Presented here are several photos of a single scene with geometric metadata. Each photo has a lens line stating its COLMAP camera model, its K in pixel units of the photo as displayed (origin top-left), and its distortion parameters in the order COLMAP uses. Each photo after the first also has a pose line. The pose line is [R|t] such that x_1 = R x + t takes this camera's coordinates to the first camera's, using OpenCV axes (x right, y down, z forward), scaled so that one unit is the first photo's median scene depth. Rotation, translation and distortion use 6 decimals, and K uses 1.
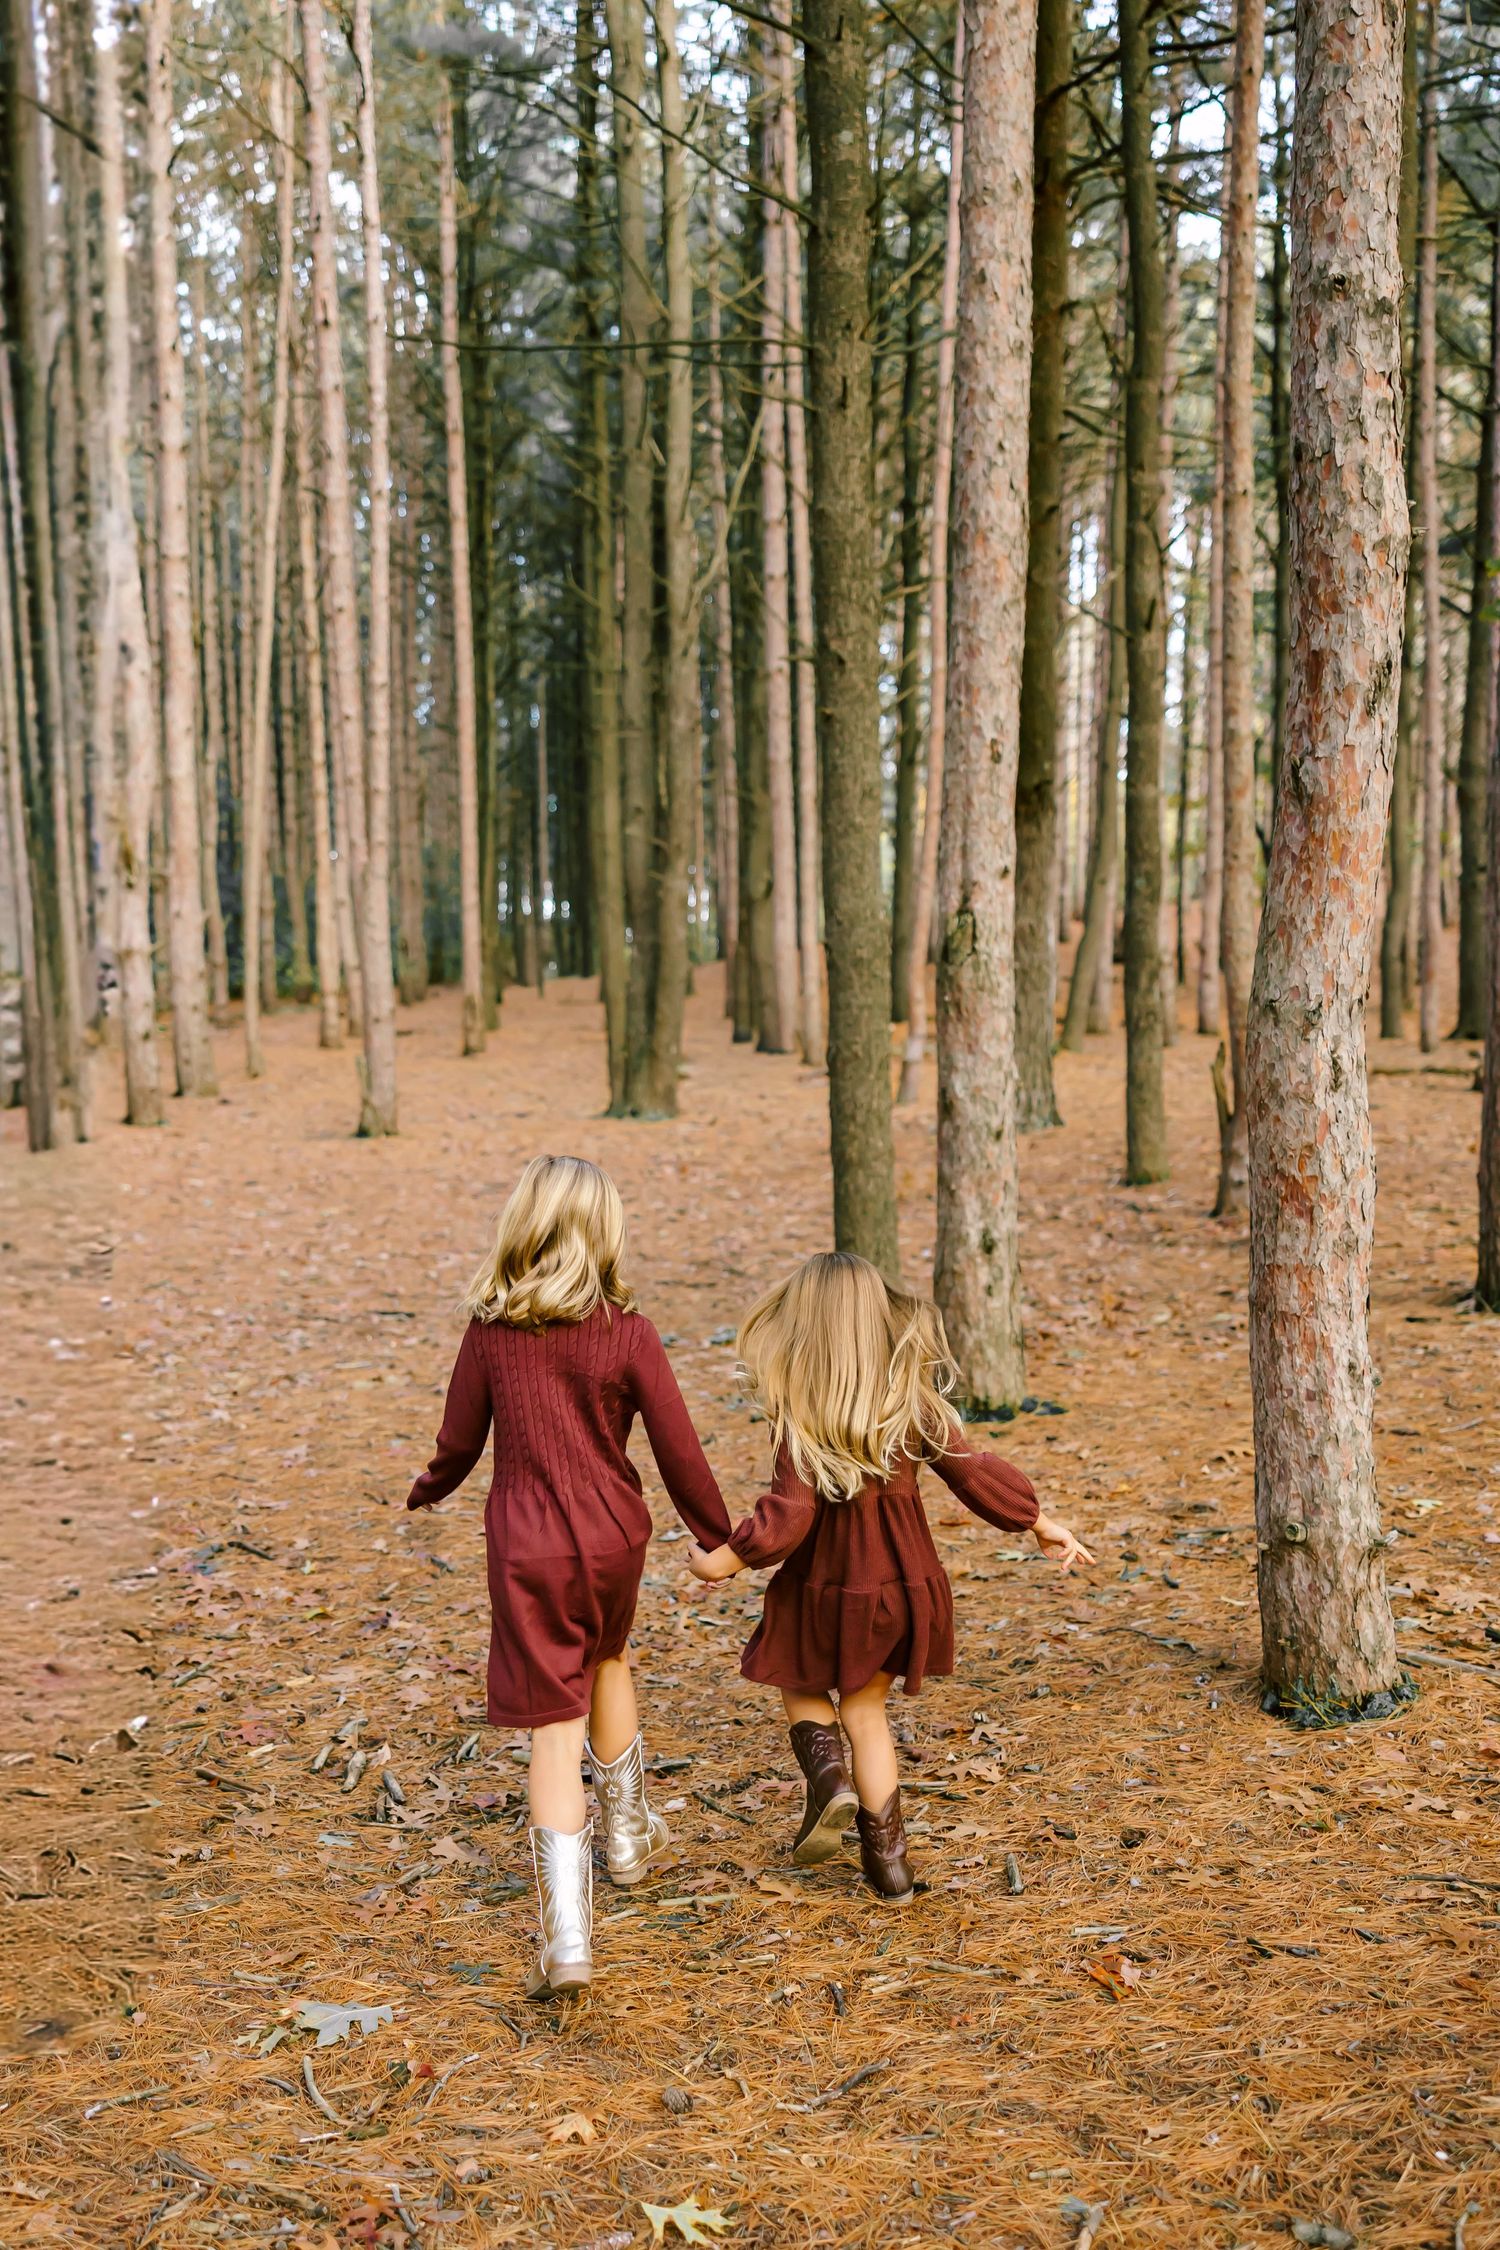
lens RADIAL K [[2159.6, 0, 744.3], [0, 2159.6, 1310.6], [0, 0, 1]] dist [-0.001551, 0.001299]
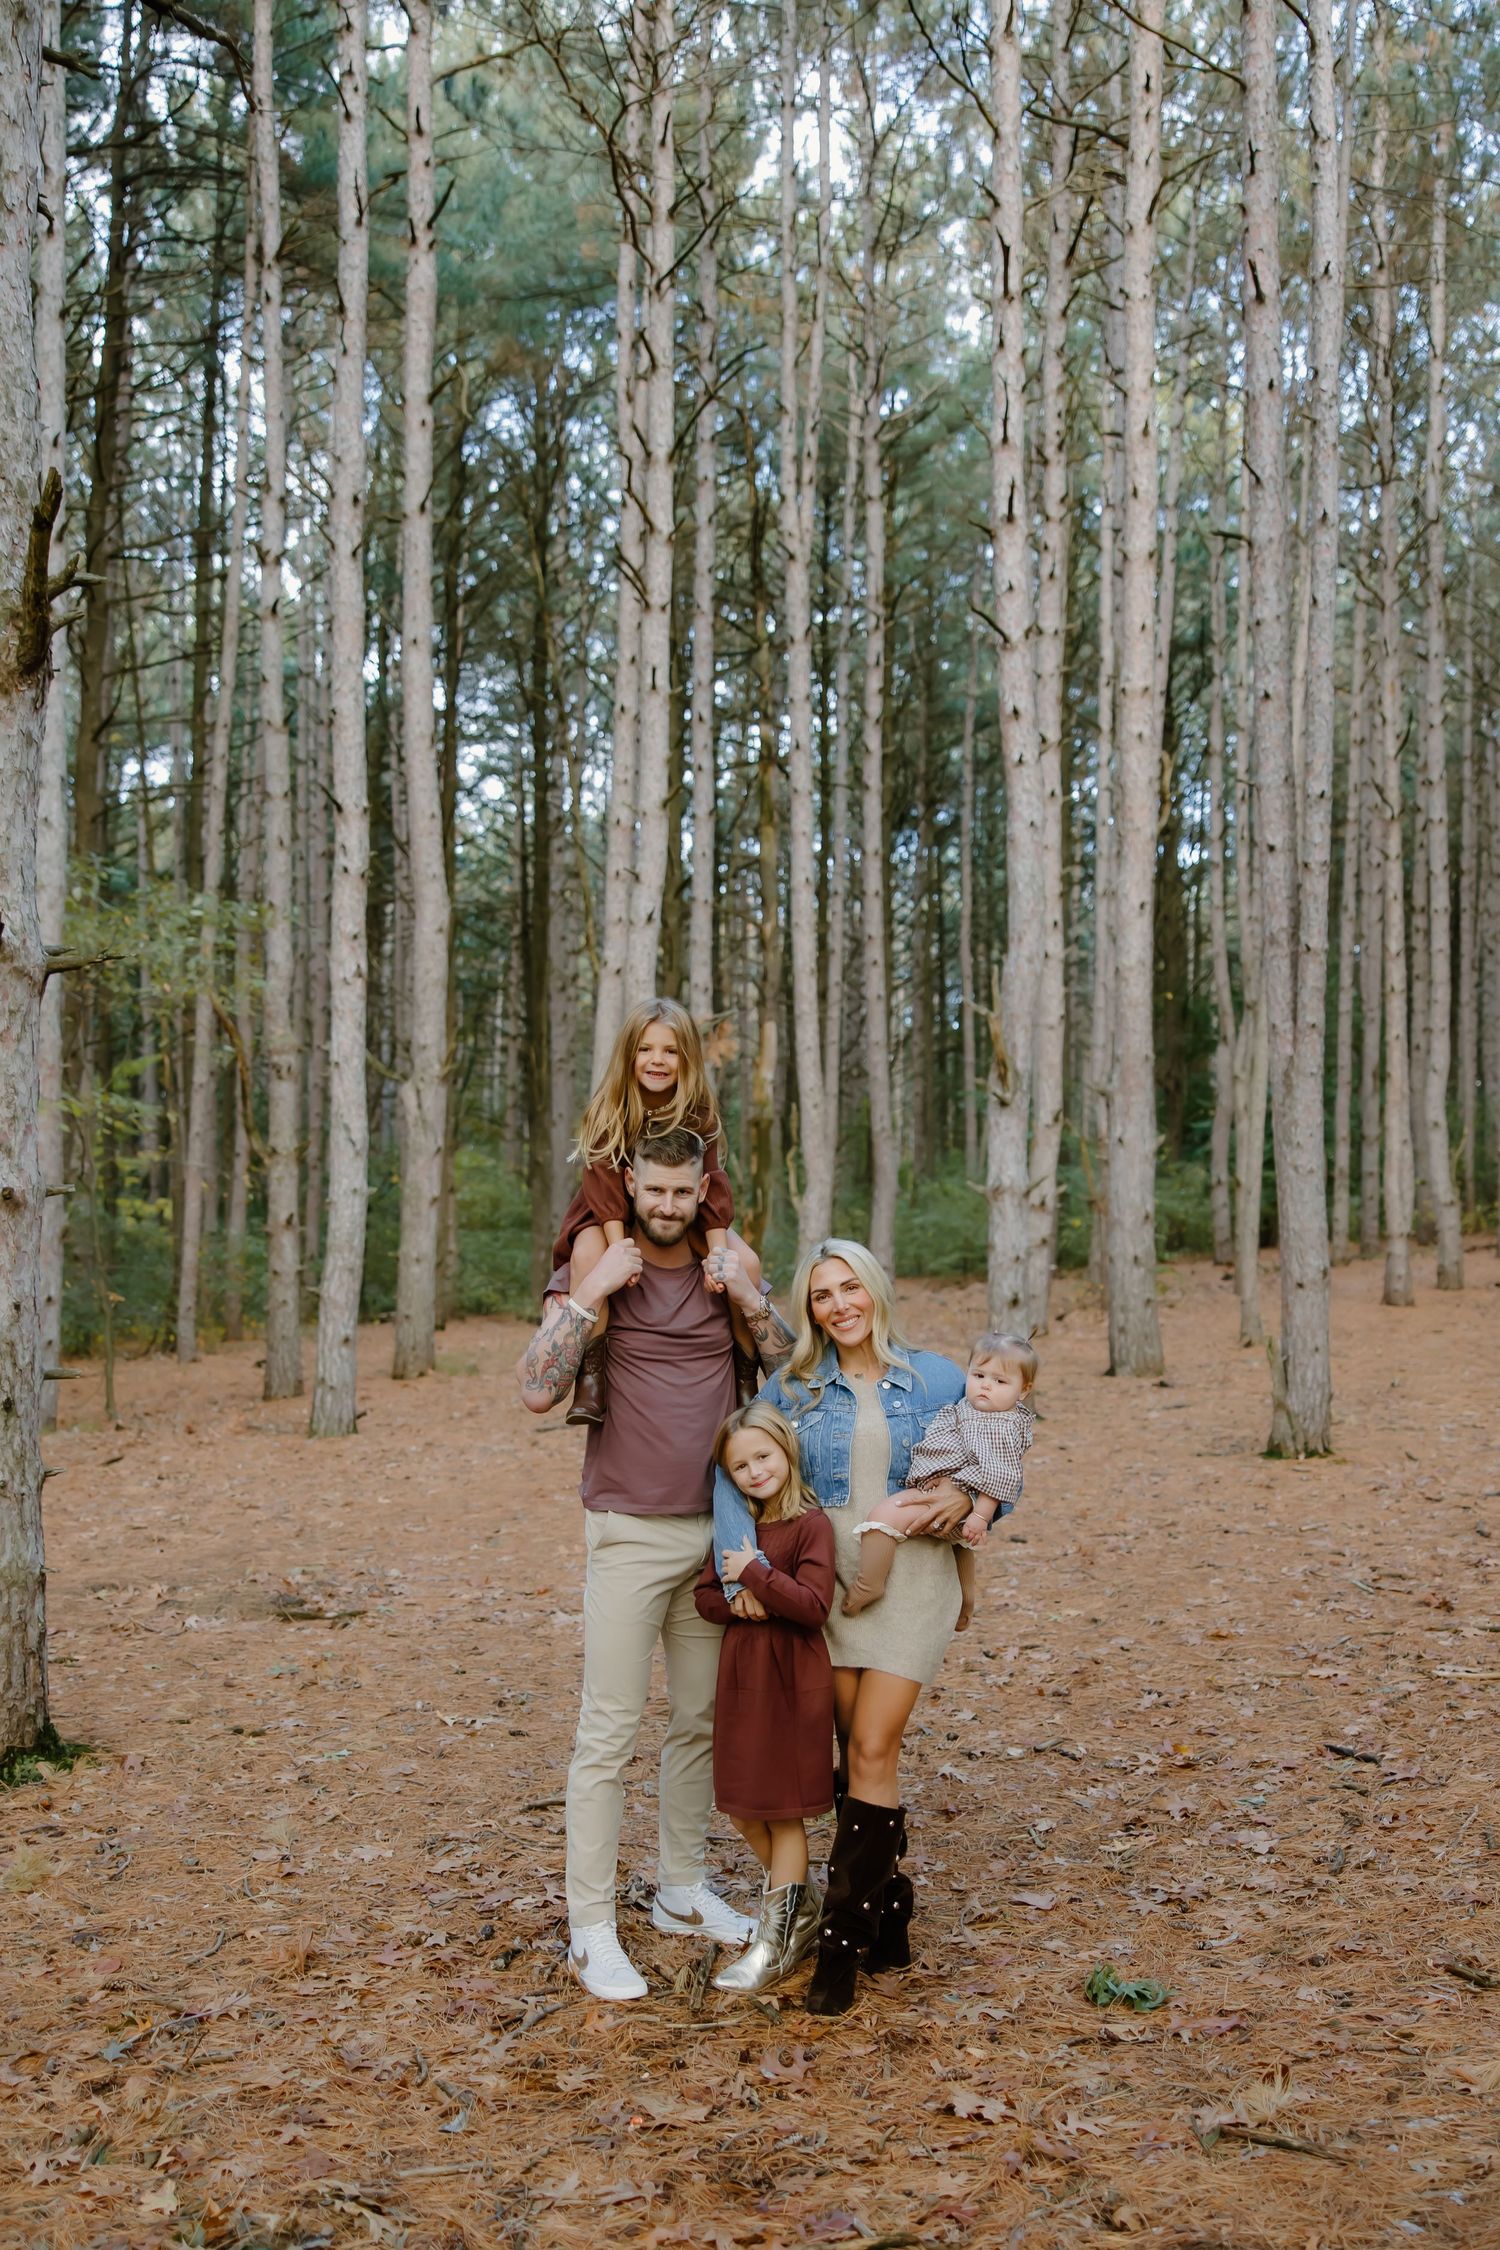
lens RADIAL K [[2094.0, 0, 758.6], [0, 2094.0, 1346.4], [0, 0, 1]] dist [-0.010956, 0.030441]
pose [[0.844927, 0.021835, -0.534435, 0.031310], [-0.069389, 0.995198, -0.069042, -0.049898], [0.530361, 0.095420, 0.842385, 0.307619]]
